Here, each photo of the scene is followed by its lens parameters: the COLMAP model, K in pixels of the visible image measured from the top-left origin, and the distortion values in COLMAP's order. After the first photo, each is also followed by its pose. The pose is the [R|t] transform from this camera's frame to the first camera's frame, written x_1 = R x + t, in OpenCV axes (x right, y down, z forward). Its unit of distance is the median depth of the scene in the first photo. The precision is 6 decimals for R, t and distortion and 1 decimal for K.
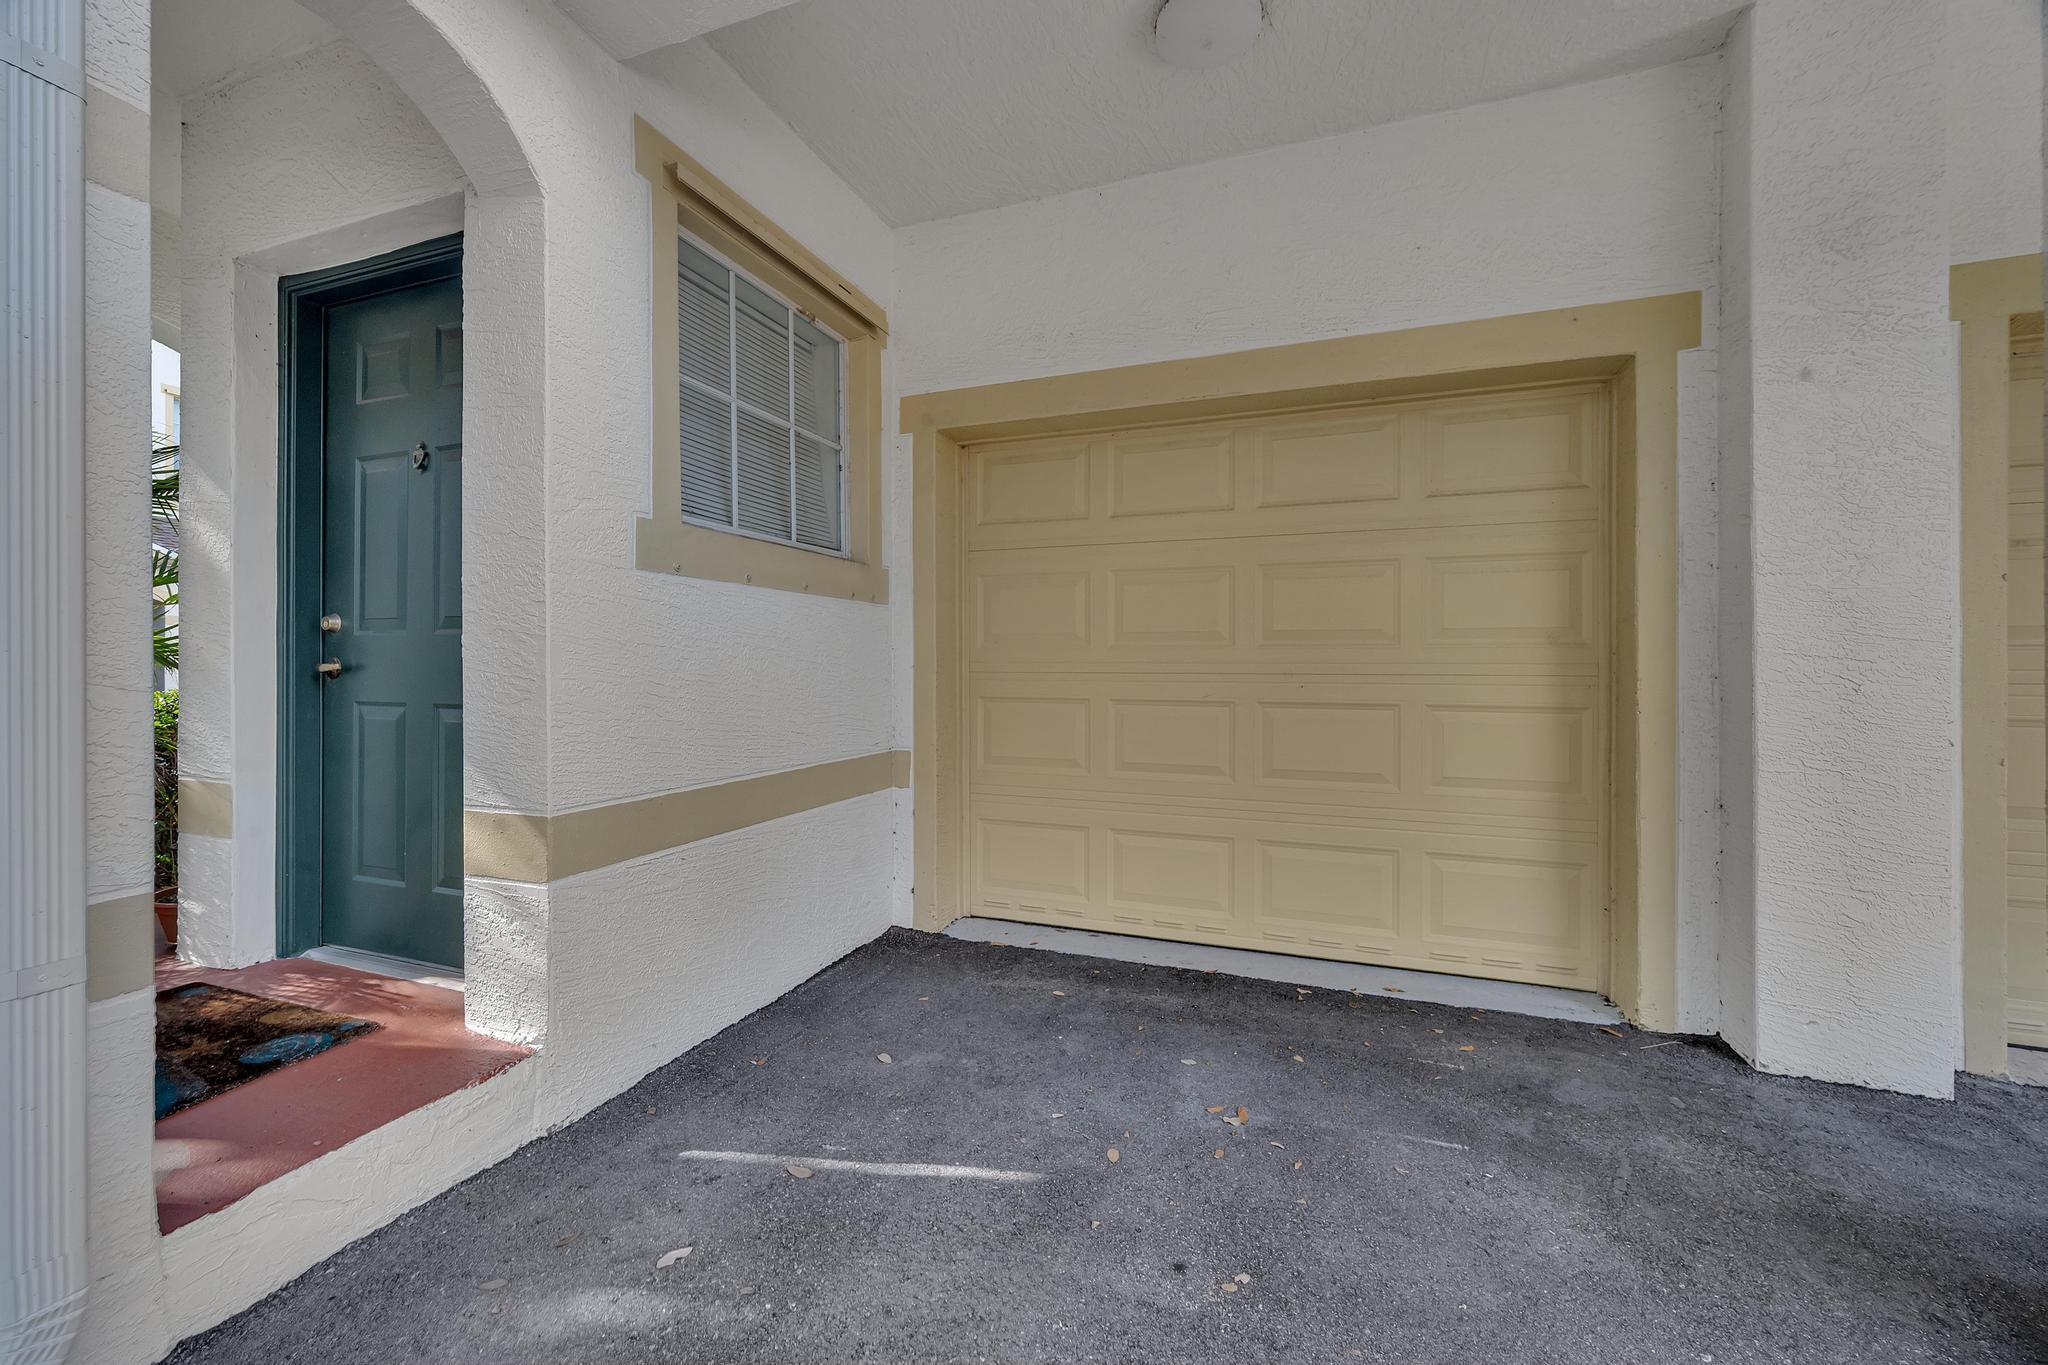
lens RADIAL K [[809.1, 0, 1021.2], [0, 809.1, 662.6], [0, 0, 1]] dist [0.000929, 0.000074]
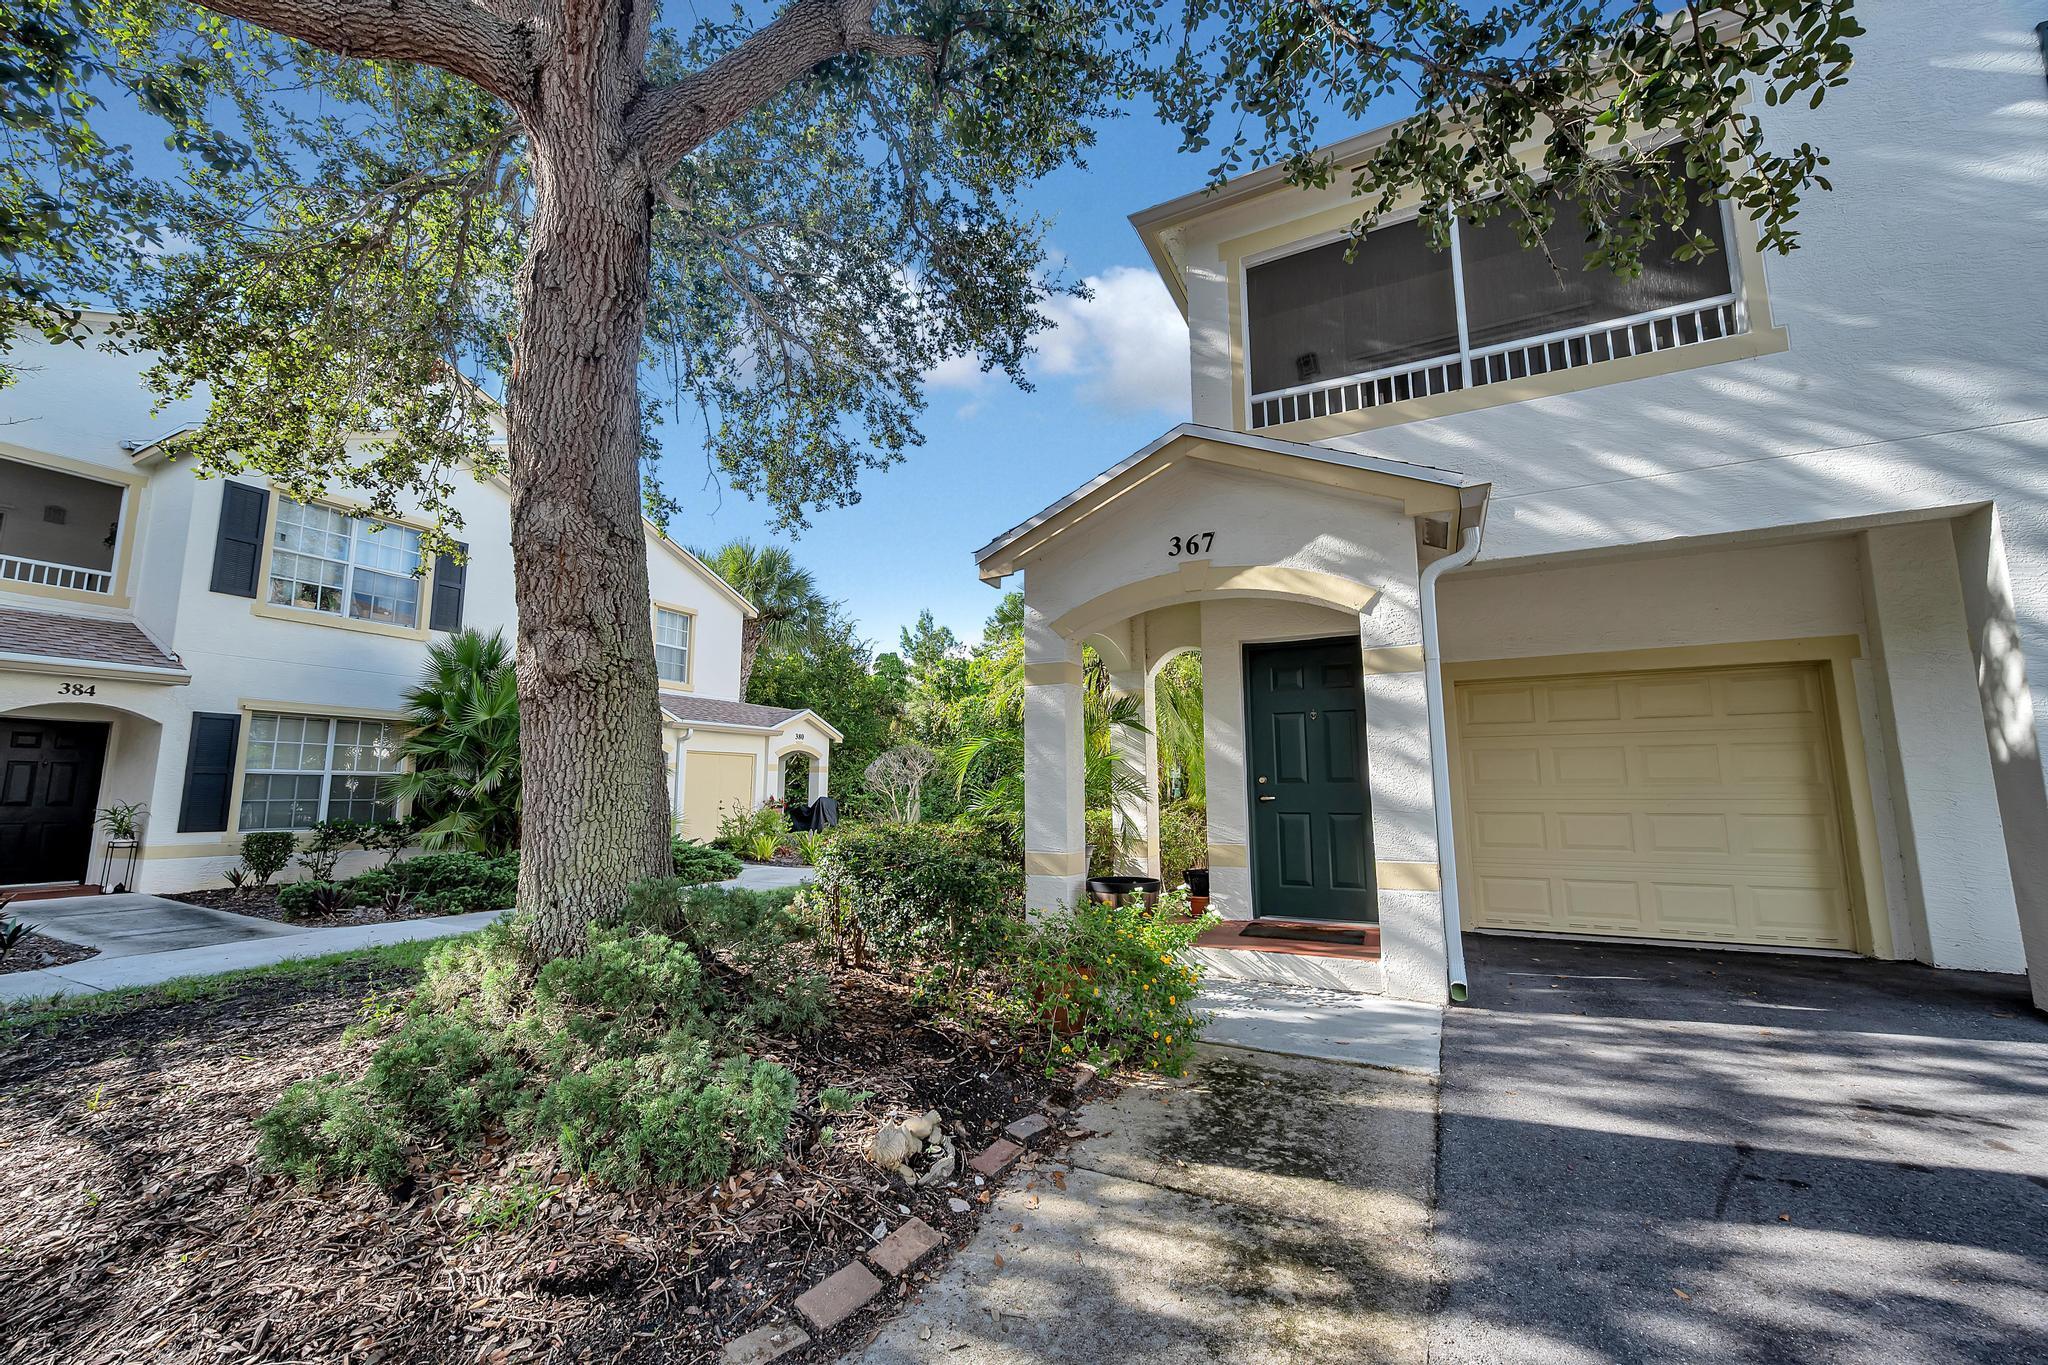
lens RADIAL K [[794.3, 0, 1023.3], [0, 794.3, 686.1], [0, 0, 1]] dist [-0.000105, -0.000093]
pose [[0.995002, -0.019661, -0.097897, -1.328843], [0.006596, 0.991224, -0.132029, -0.018628], [0.099633, 0.130723, 0.986400, -1.473261]]
